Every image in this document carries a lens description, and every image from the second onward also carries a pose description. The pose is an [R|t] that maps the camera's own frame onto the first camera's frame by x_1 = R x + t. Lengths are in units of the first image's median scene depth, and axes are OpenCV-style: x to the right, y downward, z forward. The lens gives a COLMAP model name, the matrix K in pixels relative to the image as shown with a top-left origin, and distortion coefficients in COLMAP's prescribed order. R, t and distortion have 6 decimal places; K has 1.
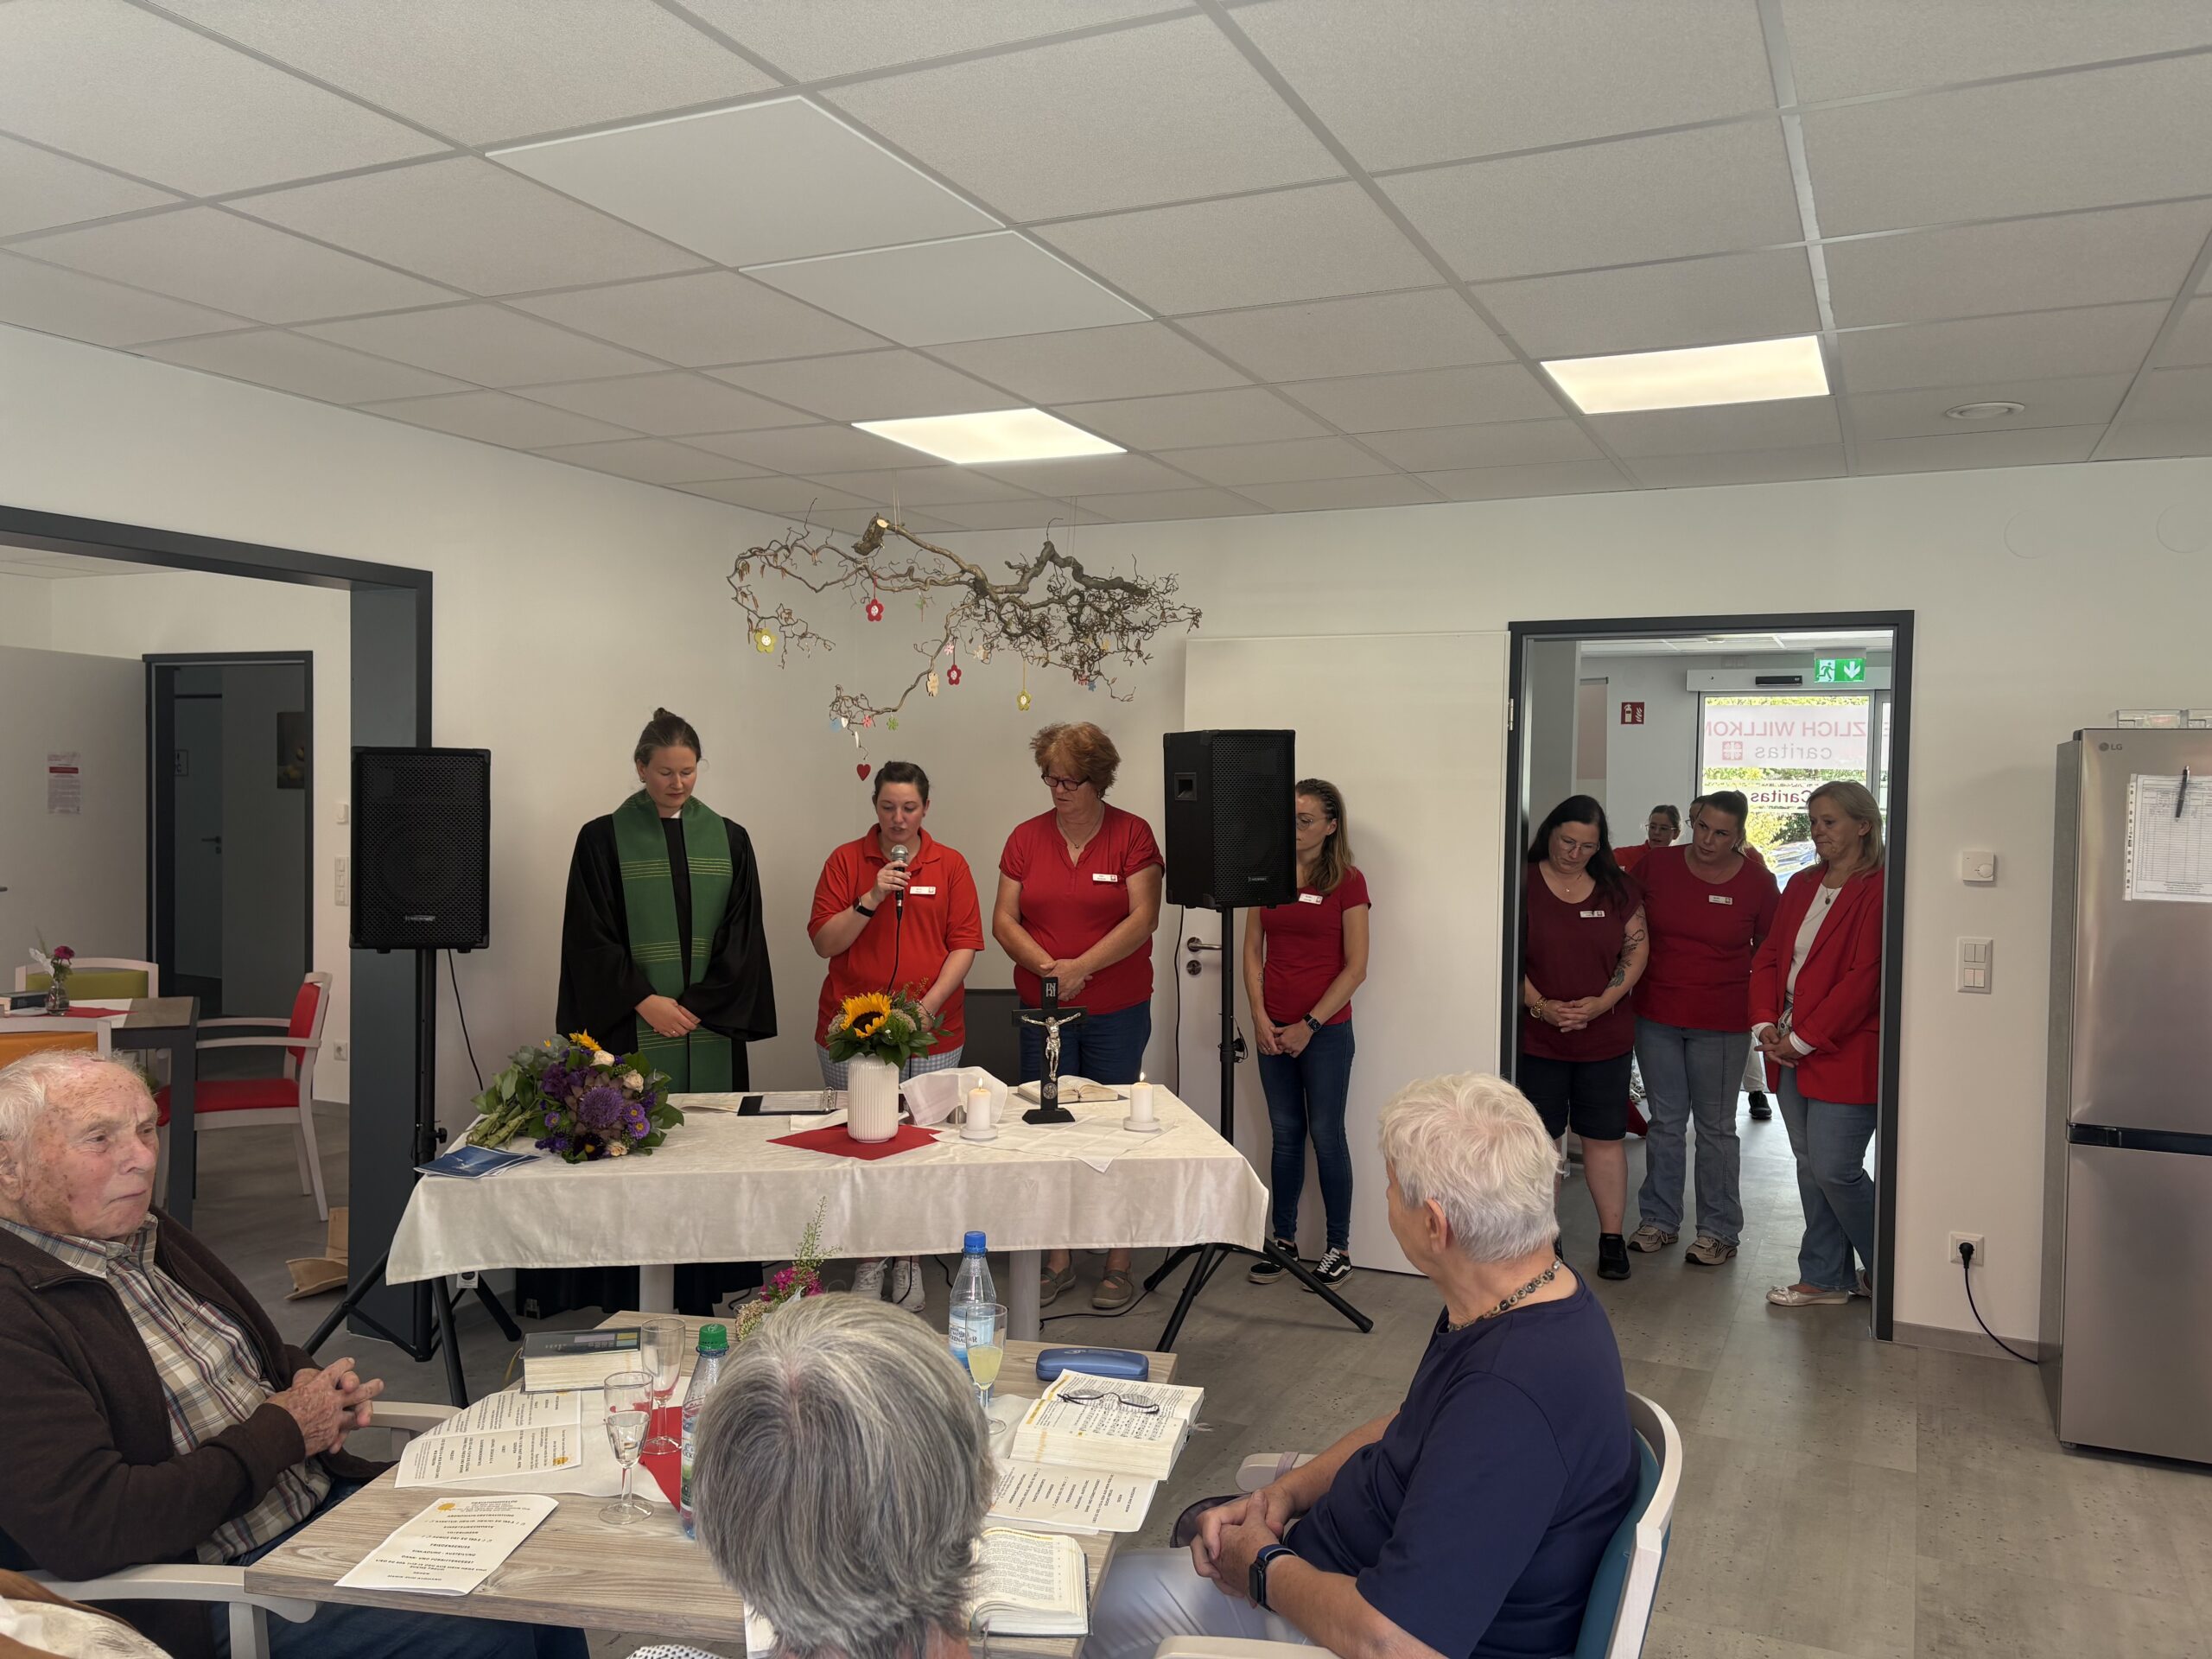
lens RADIAL K [[1660.3, 0, 1111.6], [0, 1660.3, 840.1], [0, 0, 1]] dist [0.052855, -0.053190]
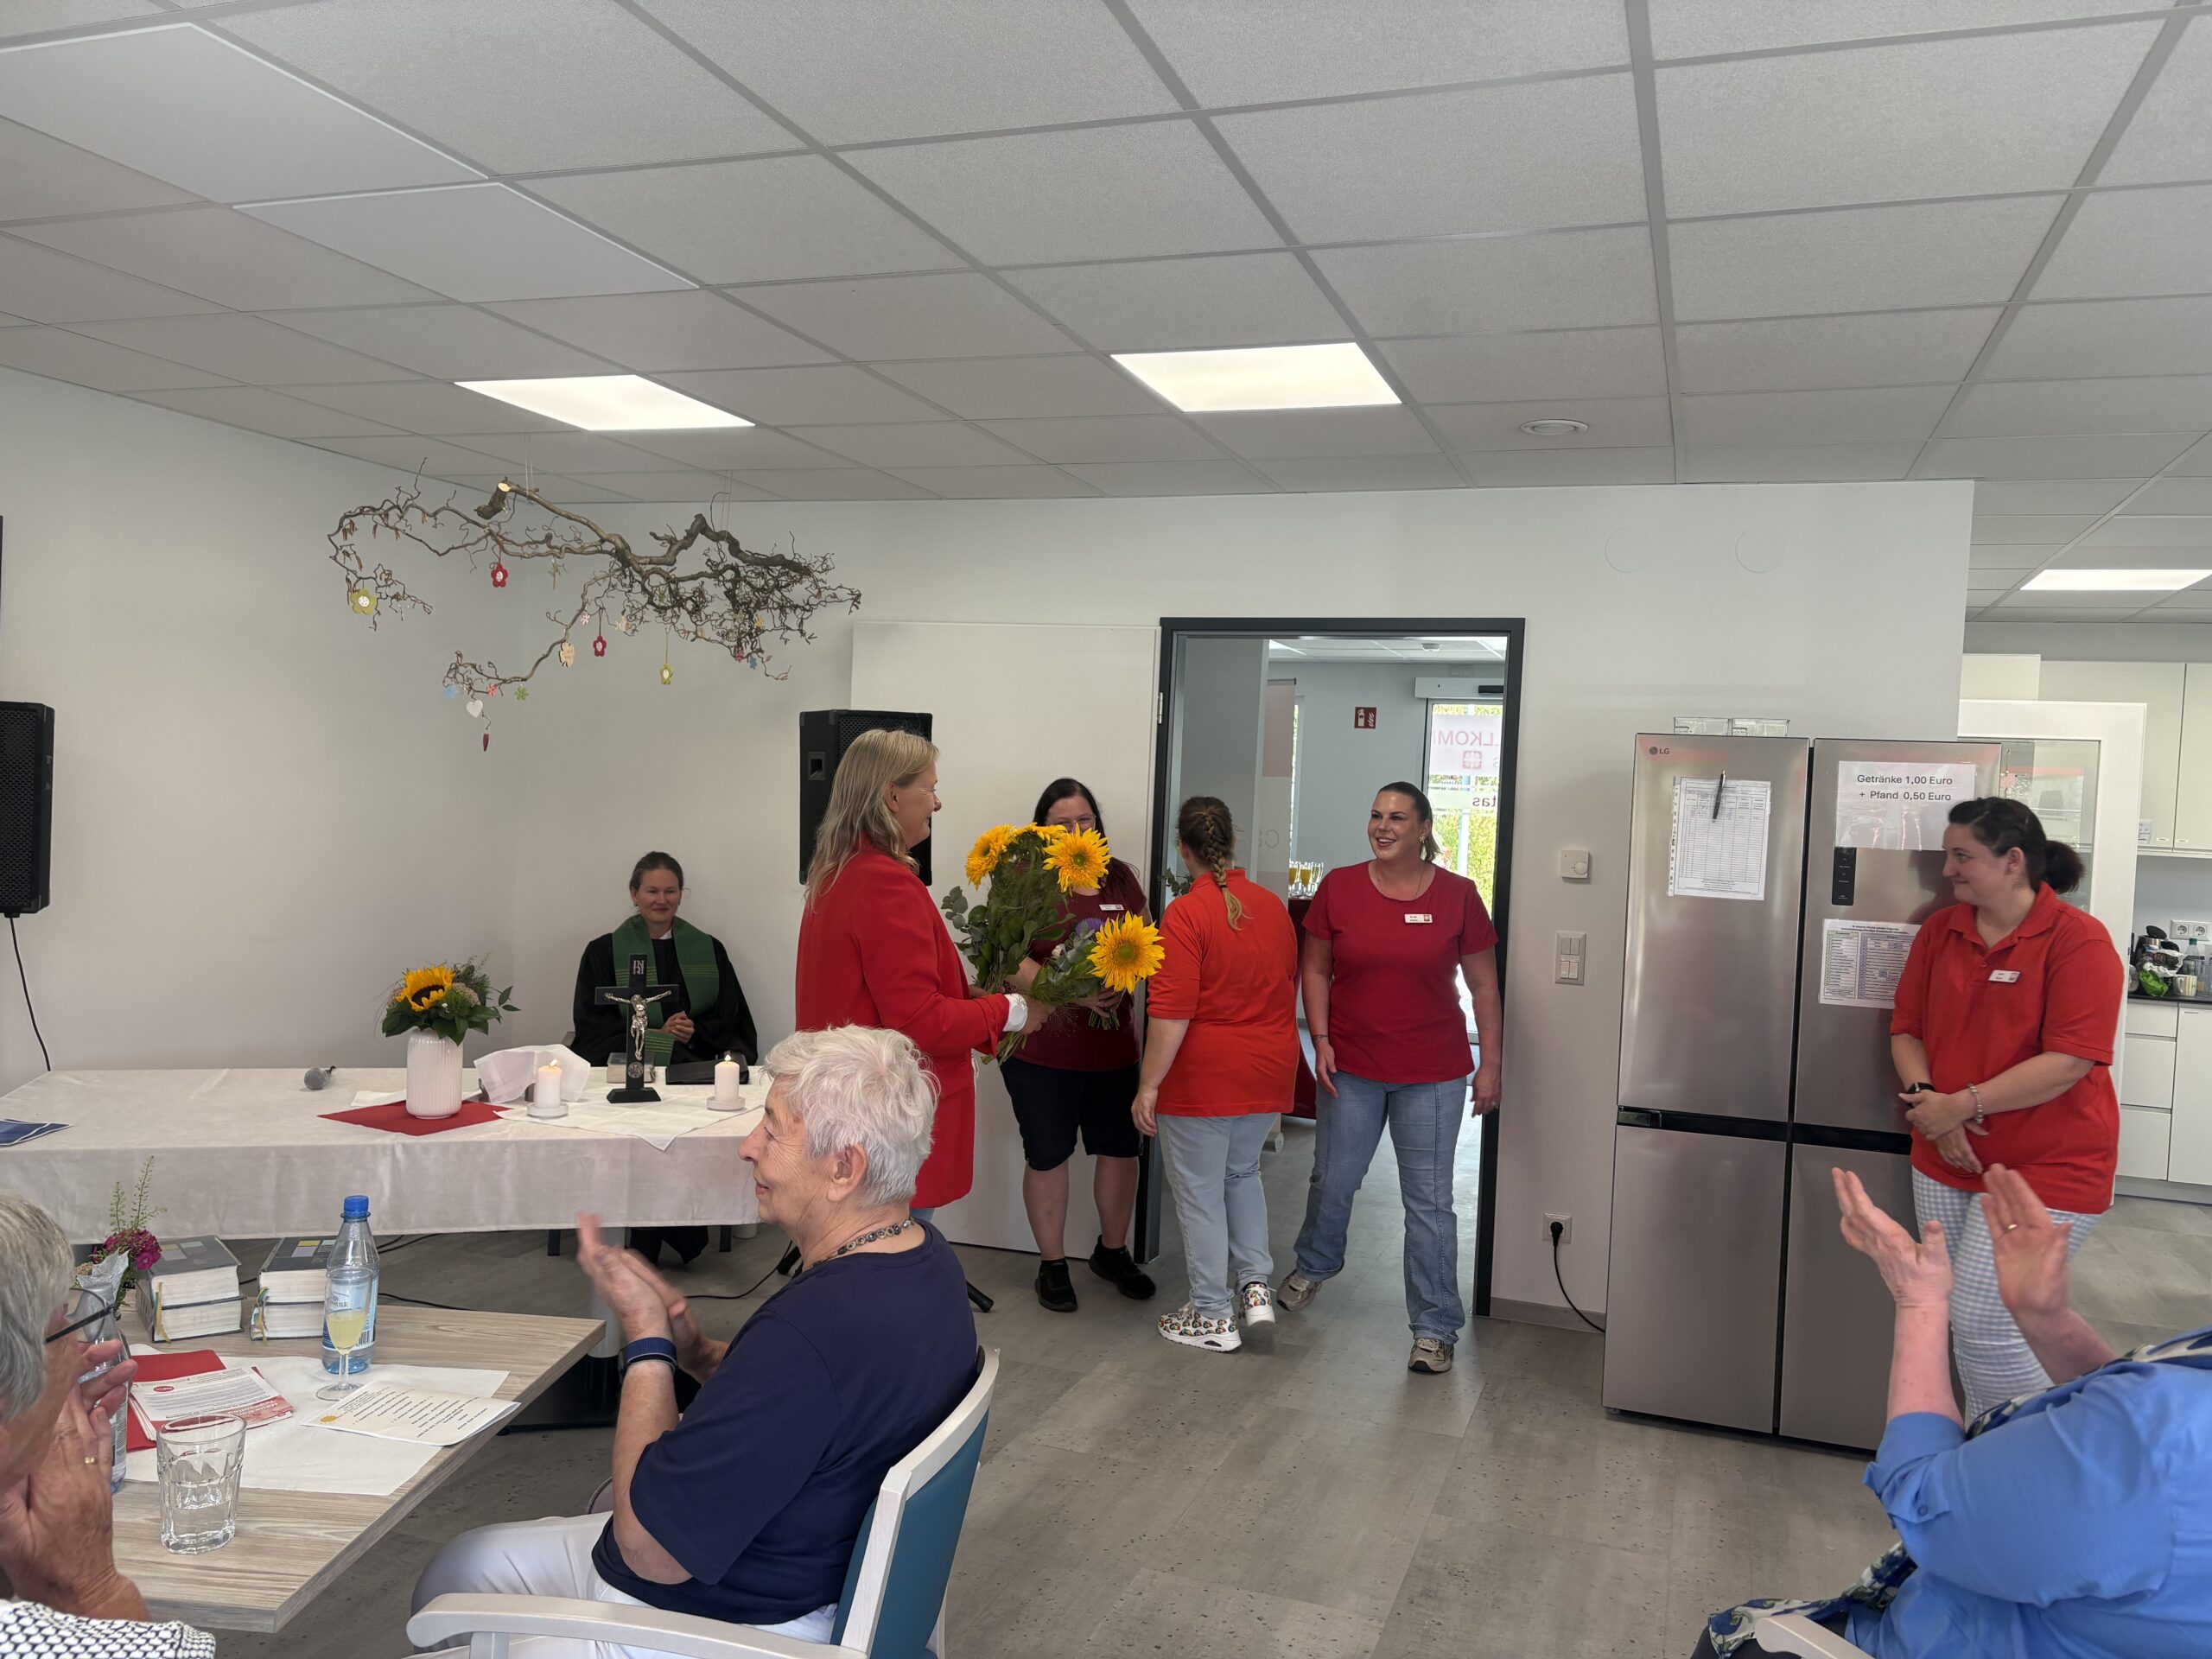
lens RADIAL K [[1660.3, 0, 1117.4], [0, 1660.3, 845.2], [0, 0, 1]] dist [0.052855, -0.053190]
pose [[0.994311, 0.023765, 0.103830, 0.139923], [-0.024318, 0.999696, 0.004067, 0.007638], [-0.103702, -0.006569, 0.994587, -0.012580]]
